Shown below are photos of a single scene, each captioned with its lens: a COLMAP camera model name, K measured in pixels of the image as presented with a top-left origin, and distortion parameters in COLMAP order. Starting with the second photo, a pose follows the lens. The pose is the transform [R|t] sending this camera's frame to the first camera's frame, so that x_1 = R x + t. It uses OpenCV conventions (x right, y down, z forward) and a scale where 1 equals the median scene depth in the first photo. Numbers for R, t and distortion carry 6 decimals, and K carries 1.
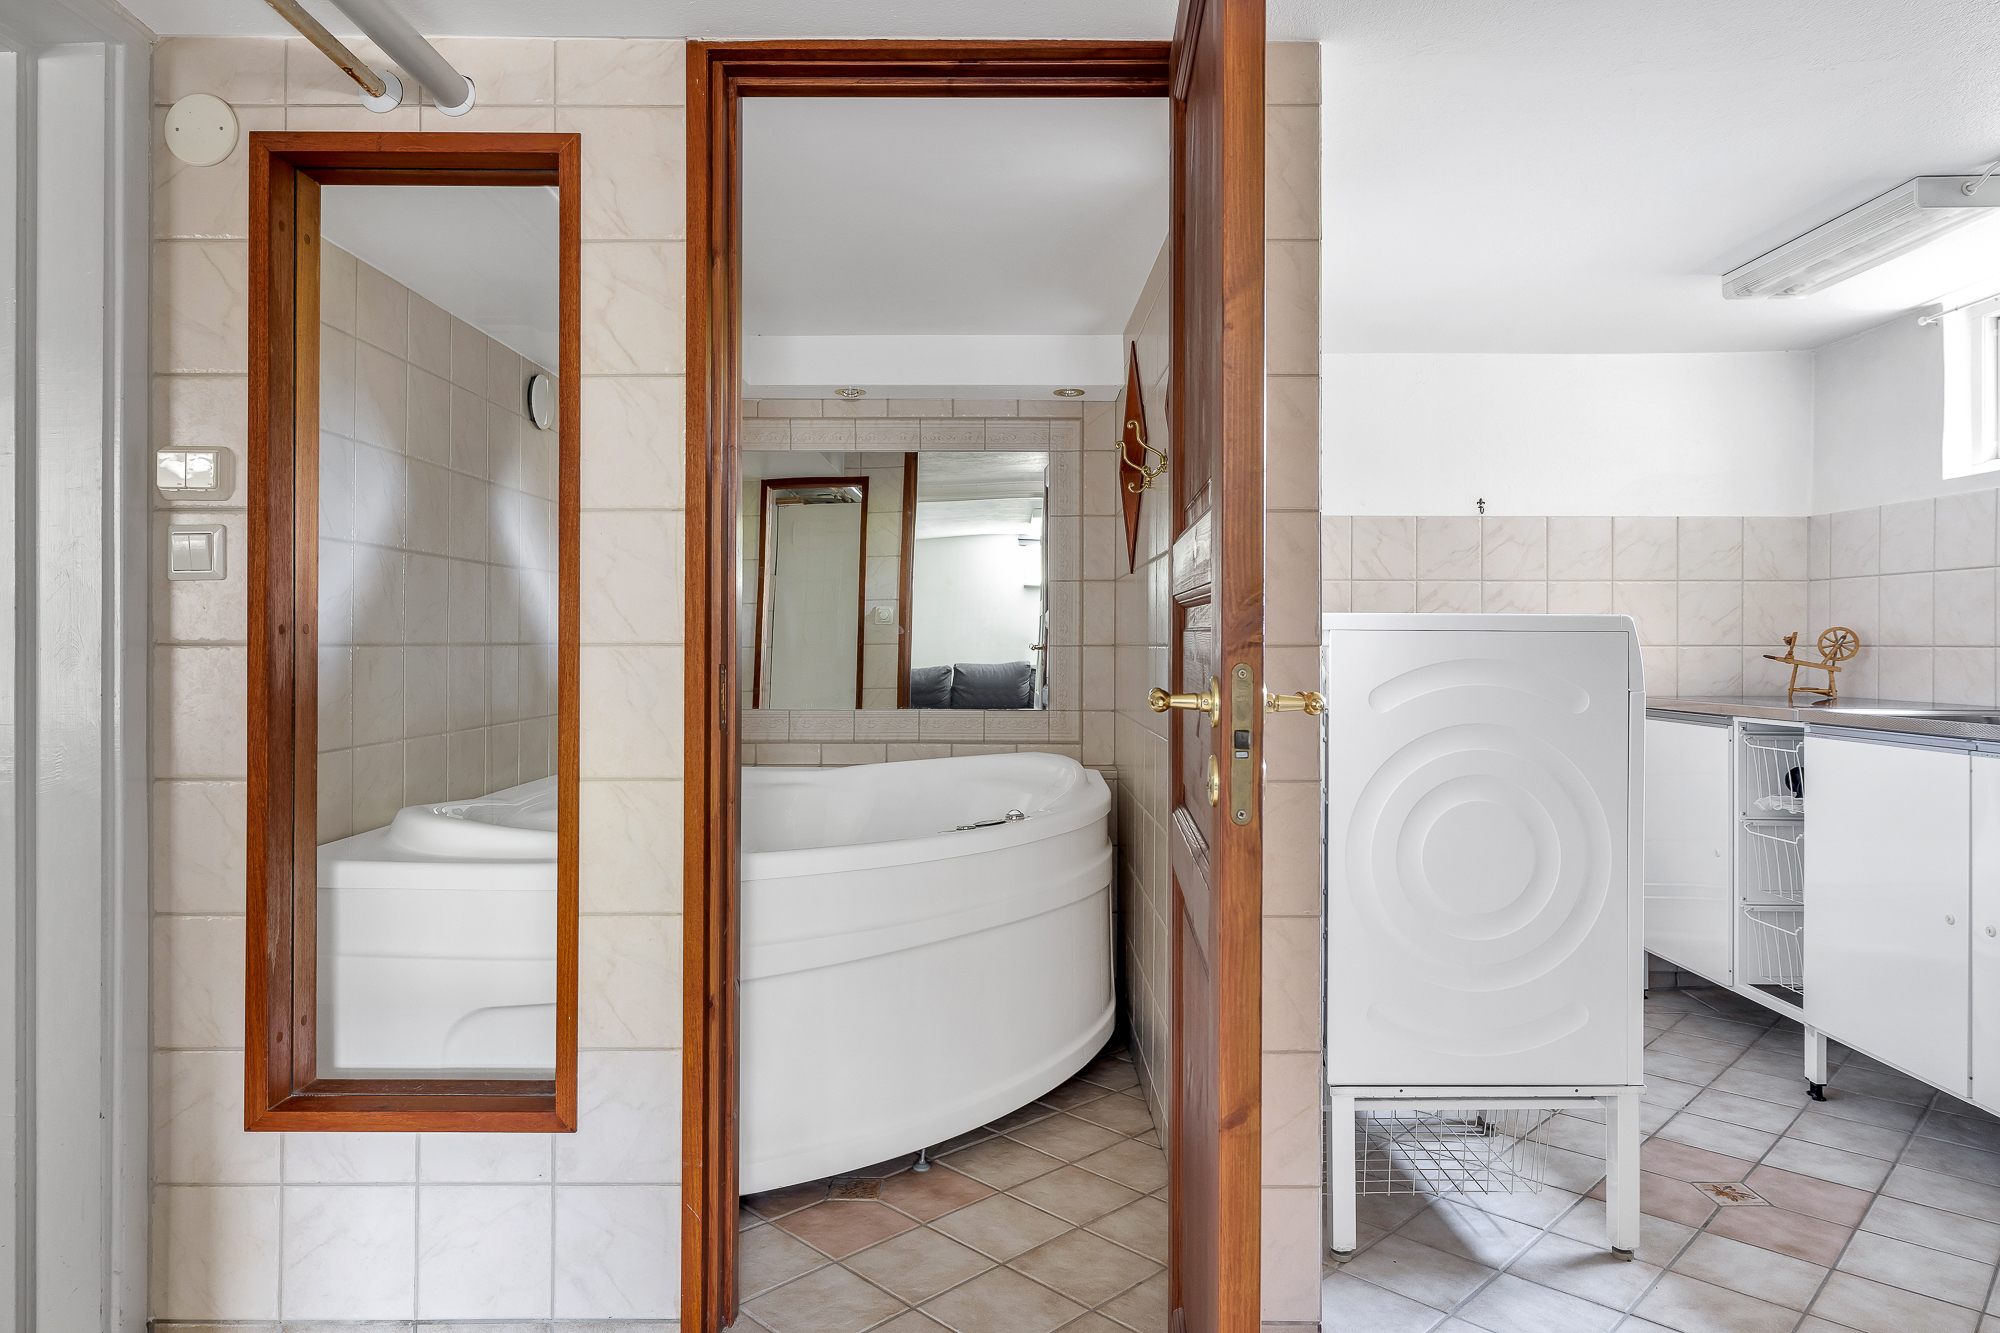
lens RADIAL K [[1165.4, 0, 1000.2], [0, 1165.4, 662.7], [0, 0, 1]] dist [-0.000957, -0.000653]
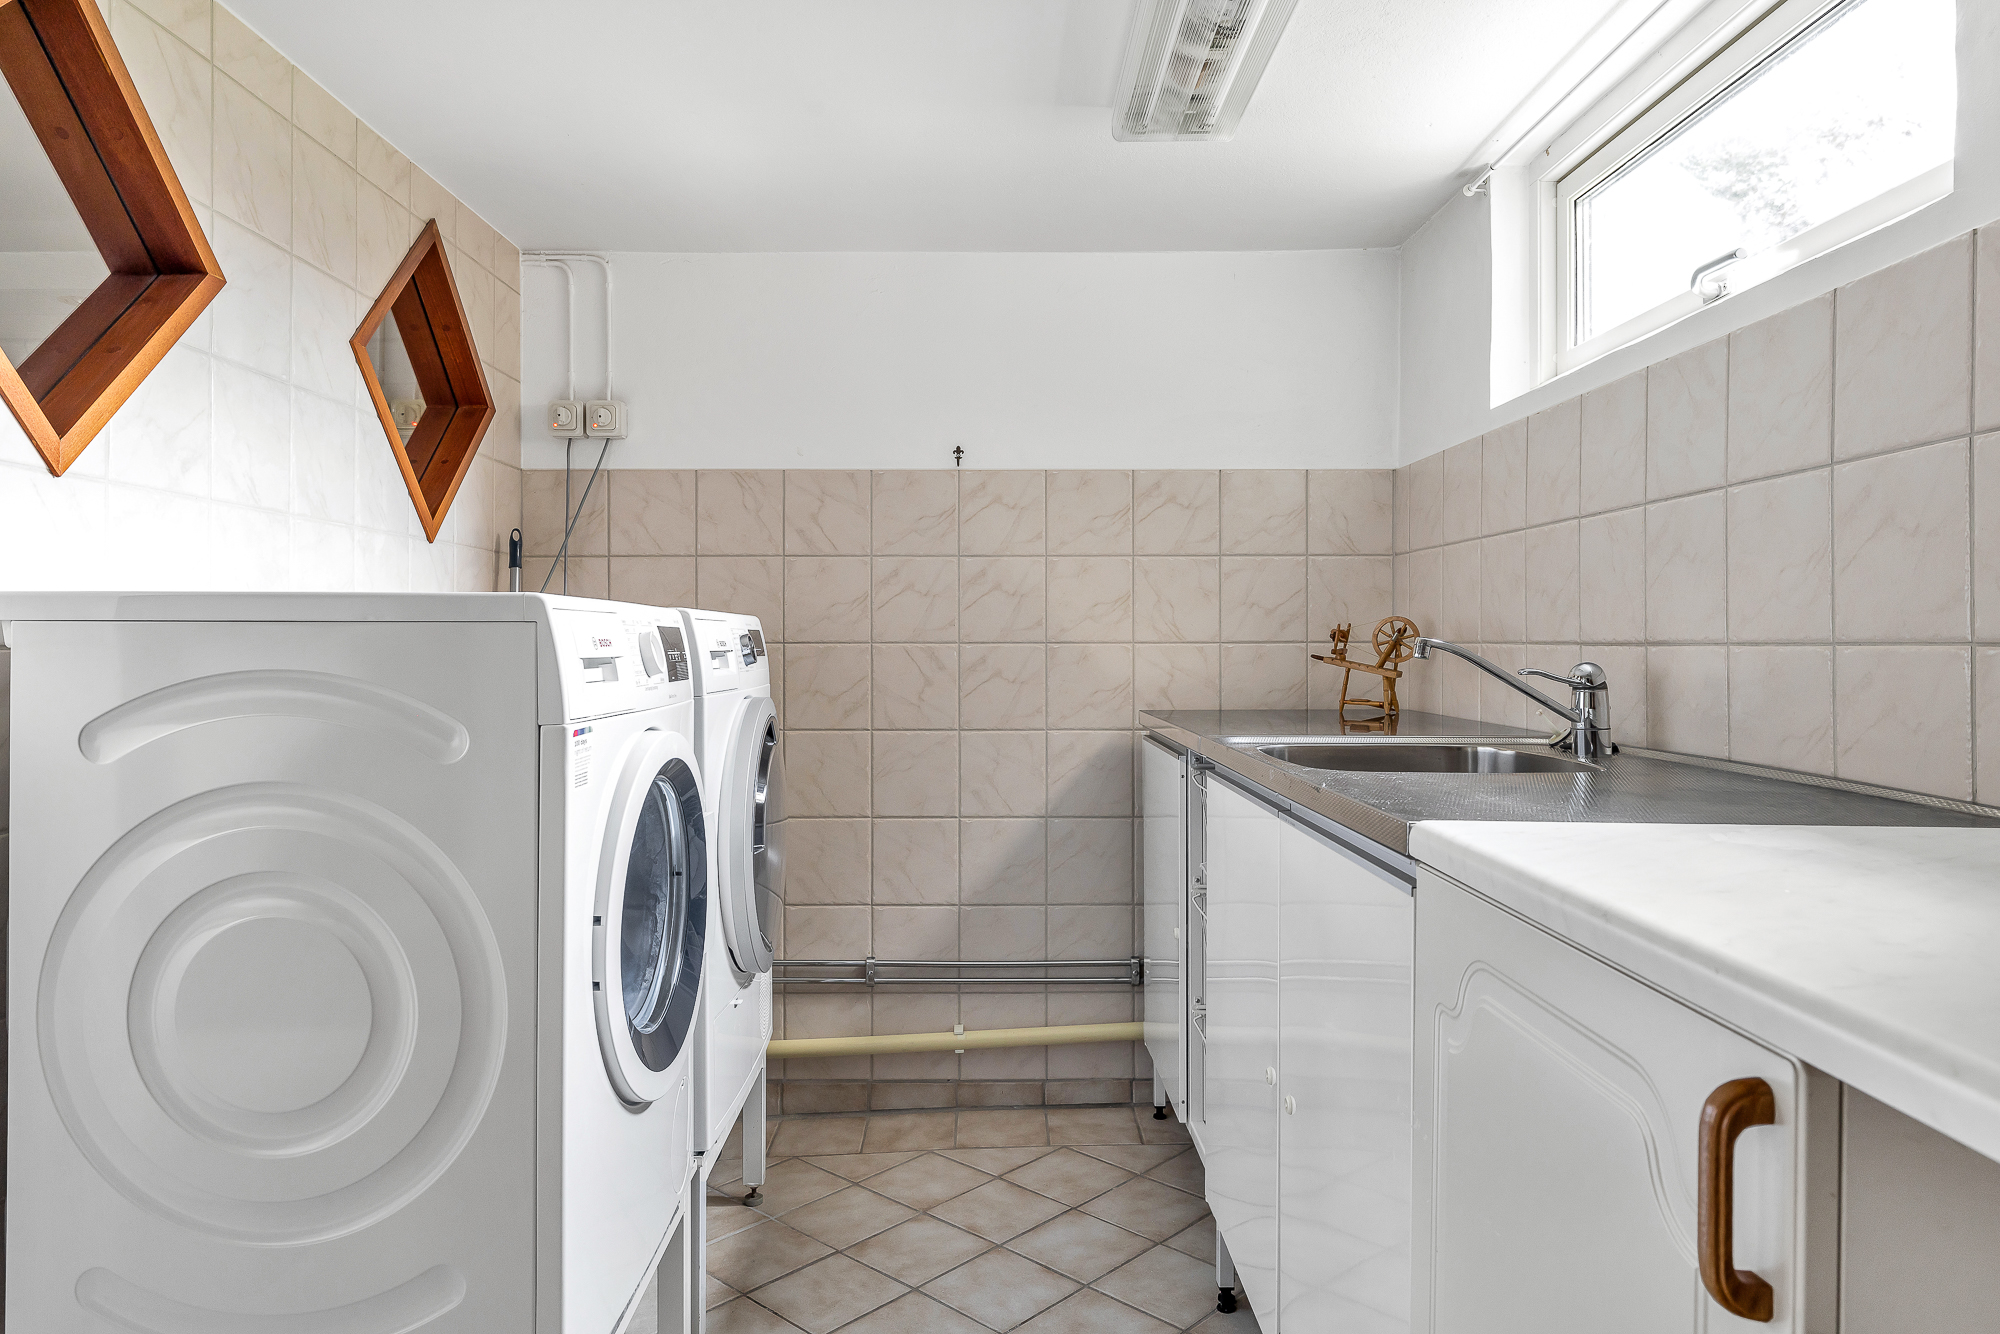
lens RADIAL K [[1224.1, 0, 1000.6], [0, 1224.1, 655.2], [0, 0, 1]] dist [-0.004858, -0.000403]
pose [[0.999896, -0.003889, 0.013877, 0.452573], [0.003988, 0.999967, -0.007118, -0.001418], [-0.013849, 0.007172, 0.999878, 0.229569]]
